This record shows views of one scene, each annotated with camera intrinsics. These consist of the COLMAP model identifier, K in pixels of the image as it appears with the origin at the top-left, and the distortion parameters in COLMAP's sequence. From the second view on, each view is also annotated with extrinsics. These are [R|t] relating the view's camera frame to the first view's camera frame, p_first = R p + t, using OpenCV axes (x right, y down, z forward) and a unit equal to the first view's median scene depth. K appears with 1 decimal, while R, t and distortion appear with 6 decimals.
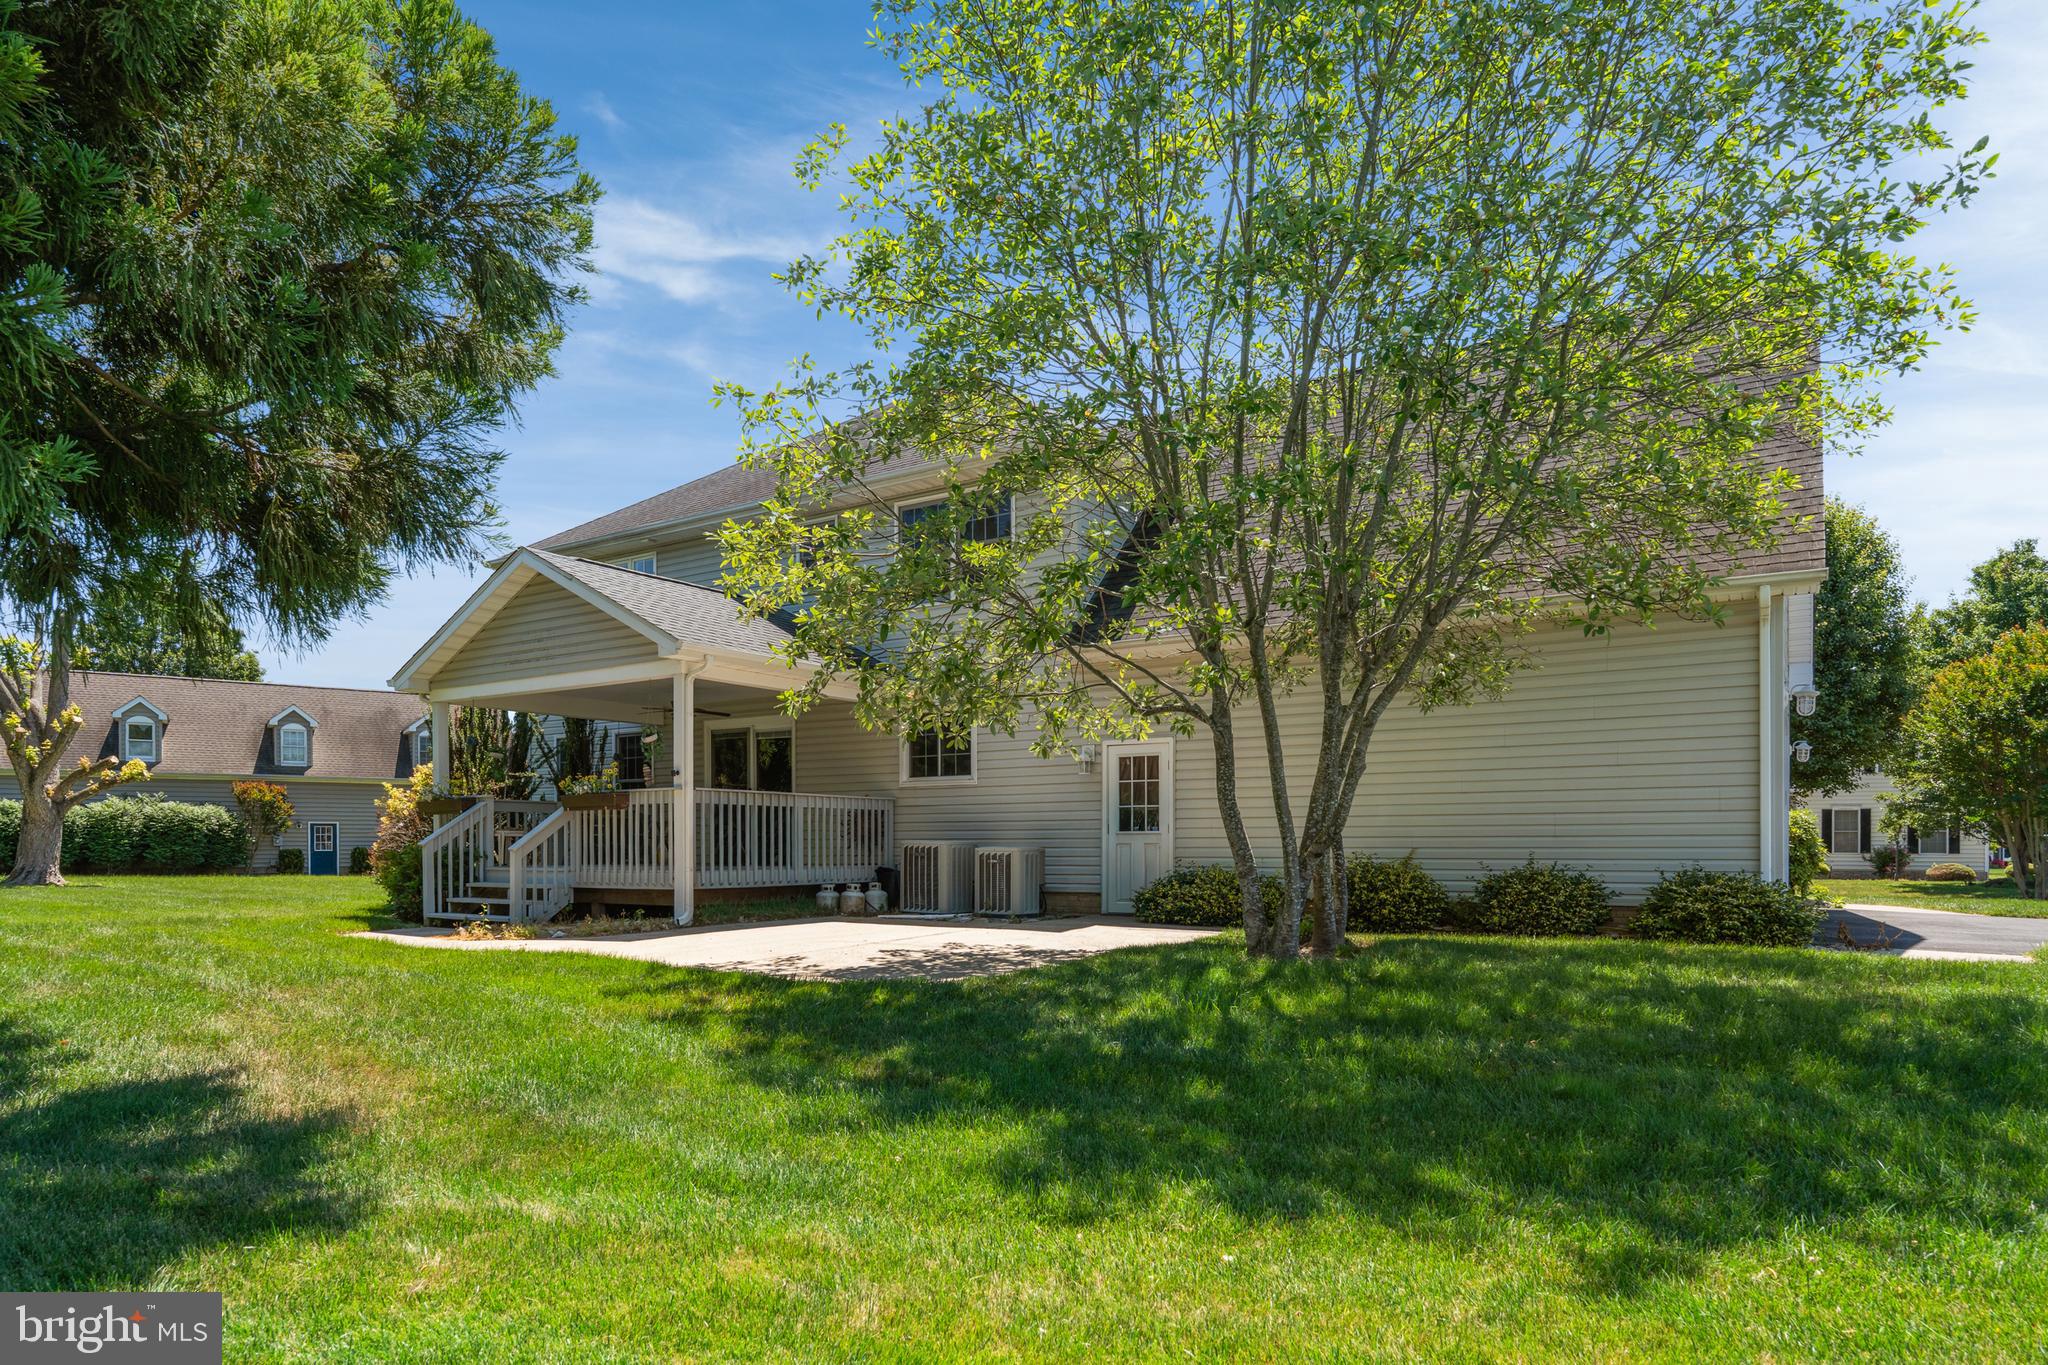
lens RADIAL K [[1179.2, 0, 1025.9], [0, 1179.2, 681.0], [0, 0, 1]] dist [-0.003720, 0.000187]
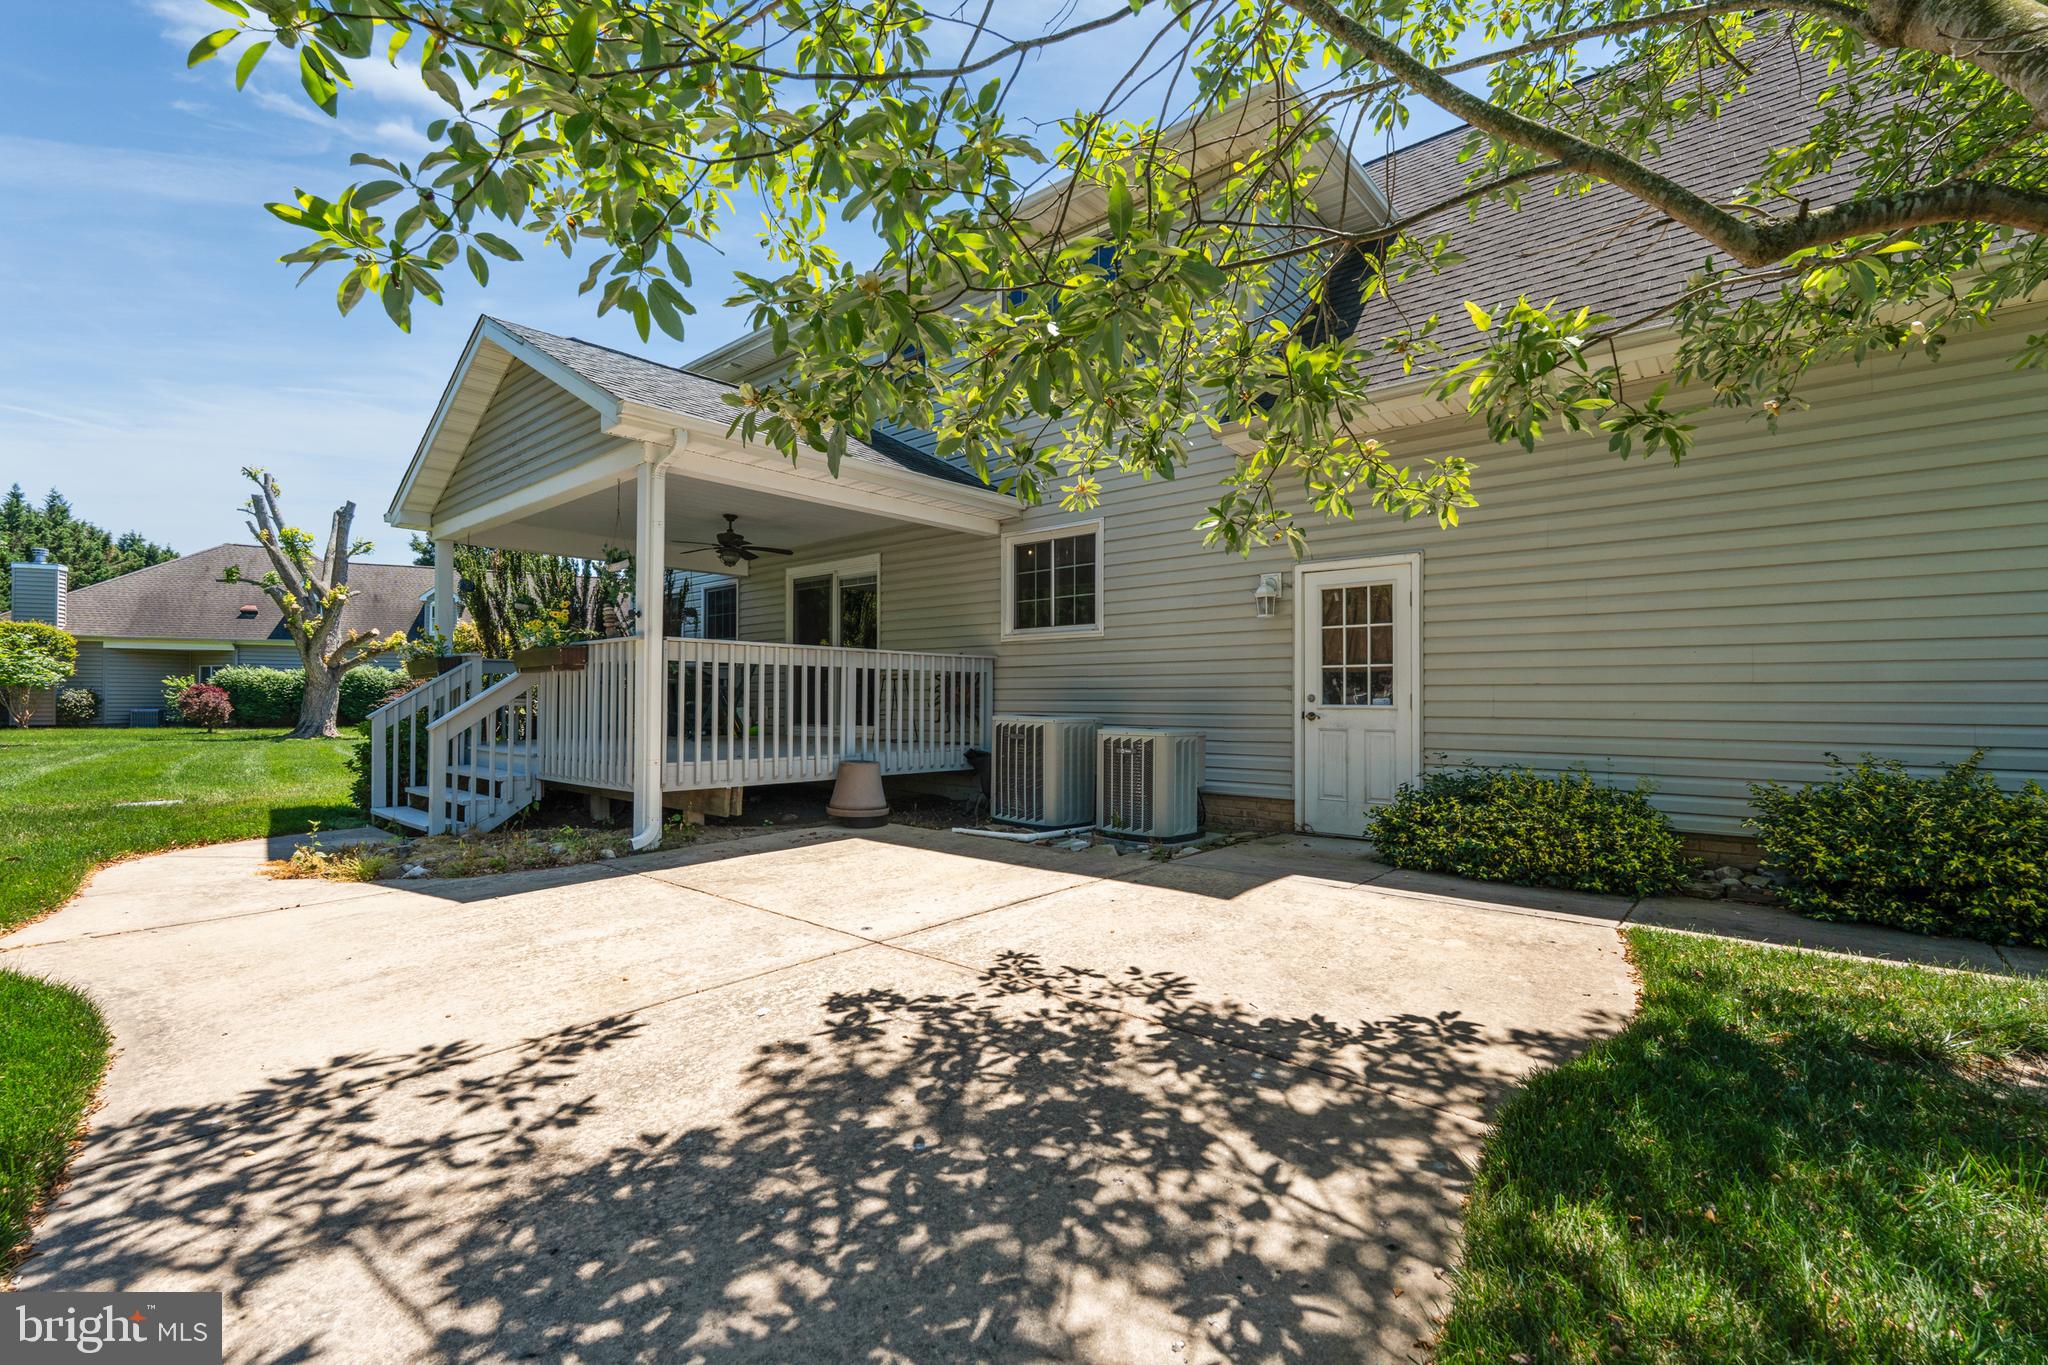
lens RADIAL K [[899.4, 0, 1018.7], [0, 899.4, 678.4], [0, 0, 1]] dist [-0.017900, 0.003144]
pose [[0.987960, 0.001422, -0.154701, -0.008573], [0.015958, 0.993687, 0.111047, 0.054908], [0.153883, -0.112179, 0.981701, 0.484171]]
